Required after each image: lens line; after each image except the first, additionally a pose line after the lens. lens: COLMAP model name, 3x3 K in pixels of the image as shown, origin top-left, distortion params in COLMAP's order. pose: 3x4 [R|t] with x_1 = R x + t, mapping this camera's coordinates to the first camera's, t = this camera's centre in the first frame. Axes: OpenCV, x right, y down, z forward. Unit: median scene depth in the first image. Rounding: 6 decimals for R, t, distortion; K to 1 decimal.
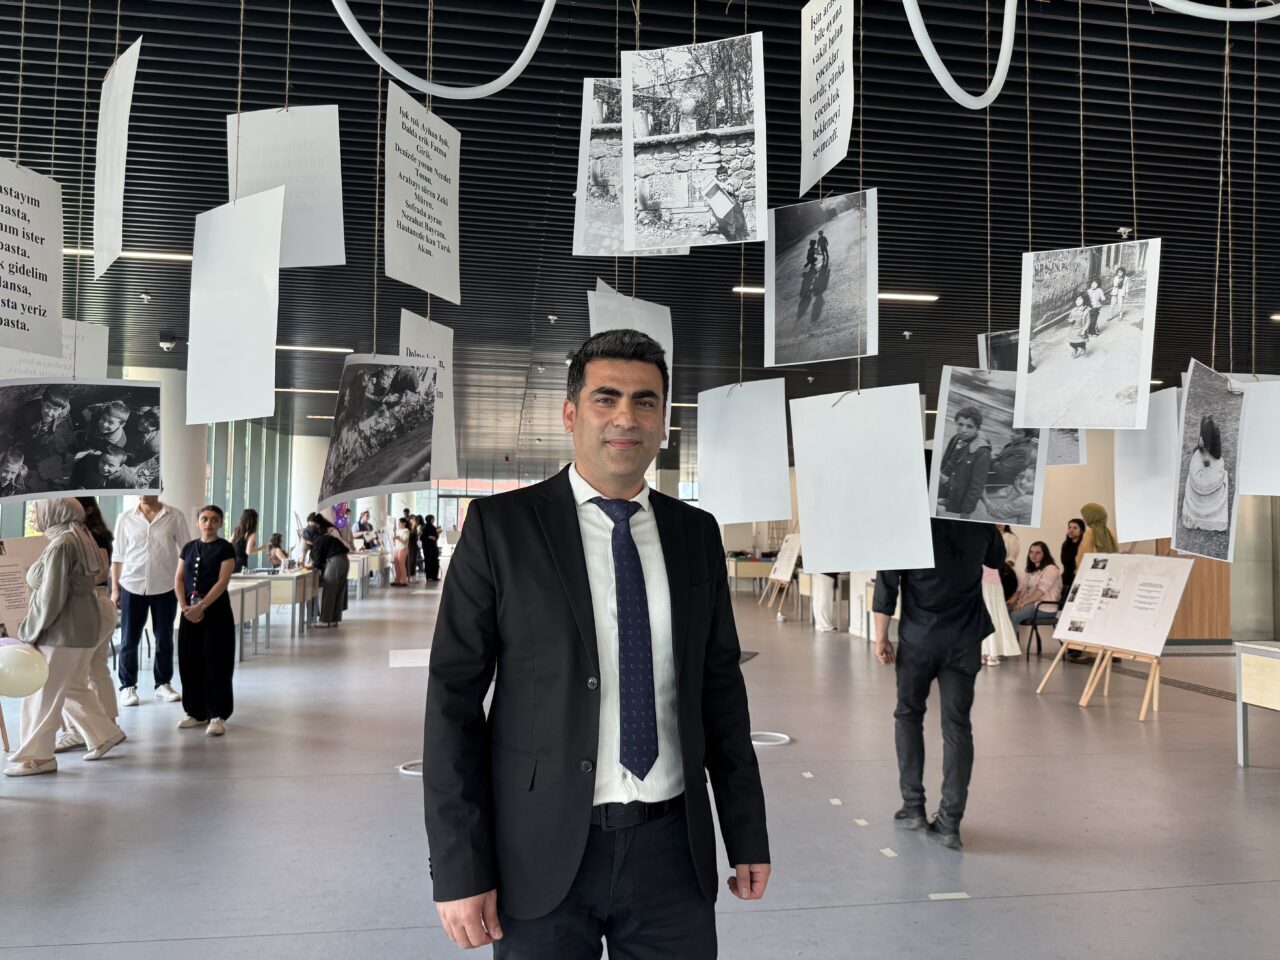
lens RADIAL K [[883.3, 0, 640.0], [0, 883.3, 480.0], [0, 0, 1]] dist [0.089996, -0.101970]
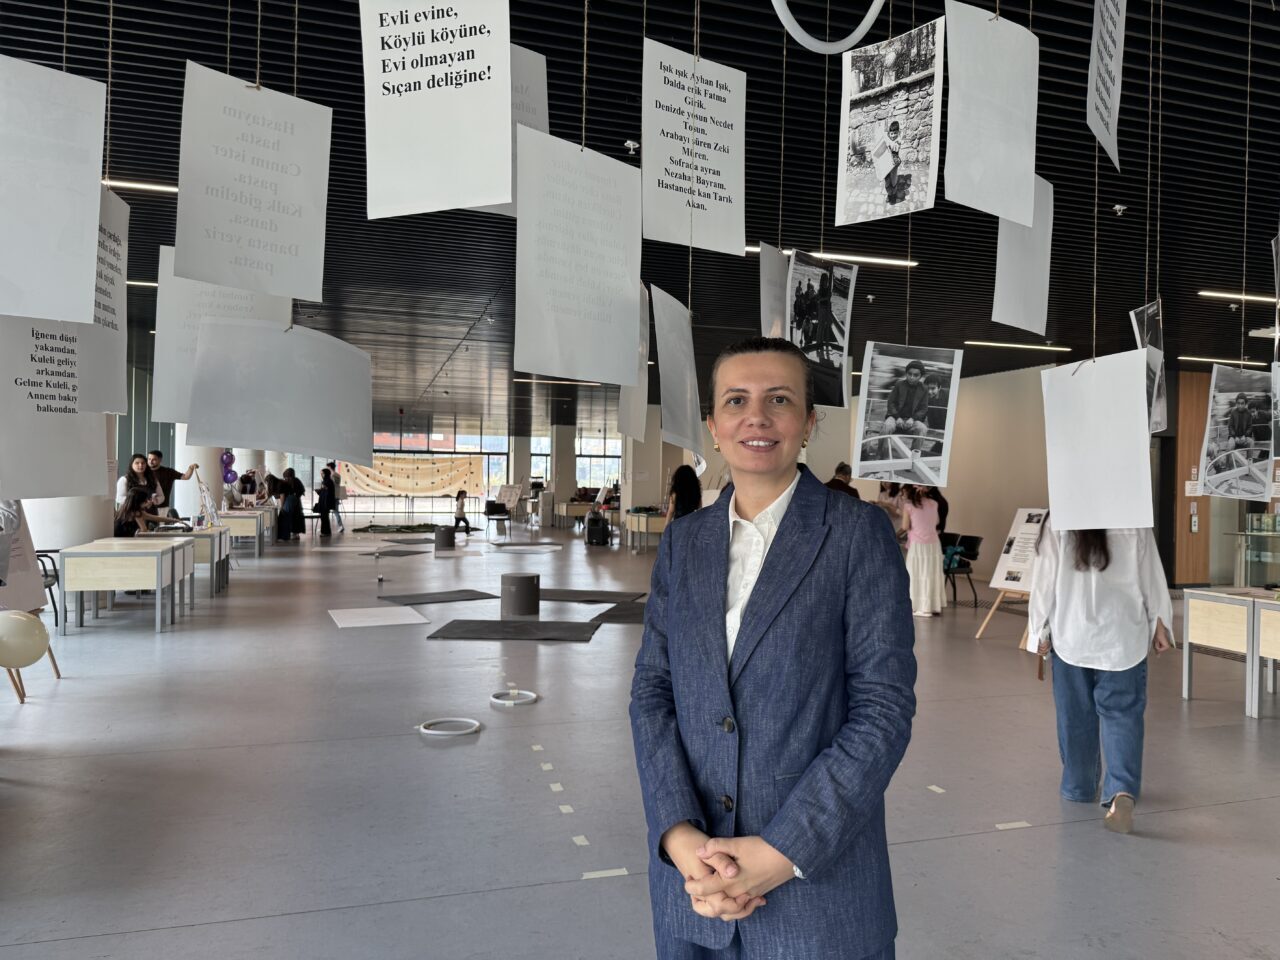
lens RADIAL K [[883.3, 0, 640.0], [0, 883.3, 480.0], [0, 0, 1]] dist [0.089996, -0.101970]
pose [[0.989109, 0.004117, 0.147126, -0.117455], [-0.011463, 0.998727, 0.049118, -0.000132], [-0.146737, -0.050269, 0.987897, 0.008318]]
